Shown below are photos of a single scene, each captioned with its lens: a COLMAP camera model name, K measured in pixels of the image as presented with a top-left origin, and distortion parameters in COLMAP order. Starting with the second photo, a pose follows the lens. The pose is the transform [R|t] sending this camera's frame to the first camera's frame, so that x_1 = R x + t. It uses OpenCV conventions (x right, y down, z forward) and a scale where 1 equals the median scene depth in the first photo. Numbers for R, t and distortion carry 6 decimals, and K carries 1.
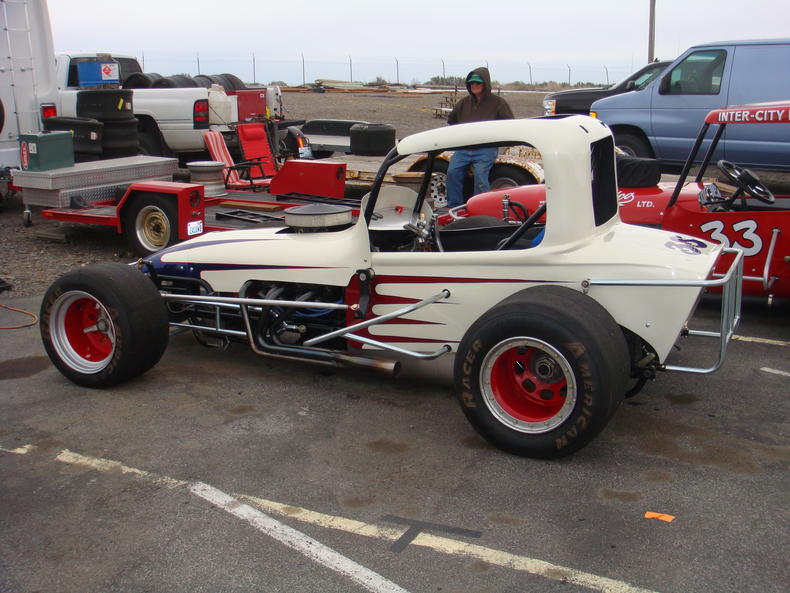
lens RADIAL K [[956.4, 0, 394.9], [0, 956.4, 303.2], [0, 0, 1]] dist [-0.054455, 0.000000]
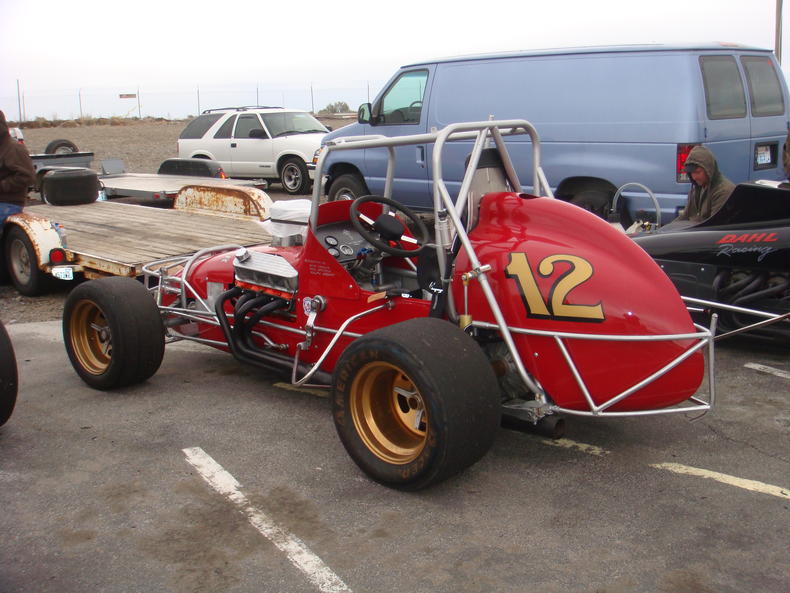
lens RADIAL K [[956.4, 0, 397.1], [0, 956.4, 298.8], [0, 0, 1]] dist [-0.054455, 0.000000]
pose [[0.975430, 0.009445, -0.220106, 0.494336], [-0.015331, 0.999569, -0.025050, -0.050013], [0.219775, 0.027809, 0.975154, 0.203976]]
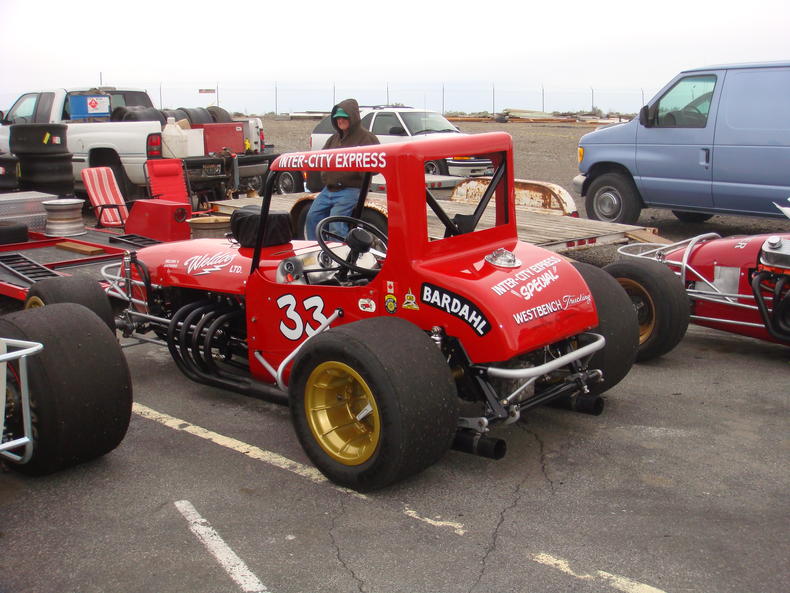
lens RADIAL K [[956.4, 0, 394.7], [0, 956.4, 288.3], [0, 0, 1]] dist [-0.054455, 0.000000]
pose [[0.967058, 0.042083, -0.251055, 0.287150], [-0.053160, 0.997881, -0.037504, -0.031198], [0.248945, 0.049615, 0.967246, 0.122474]]
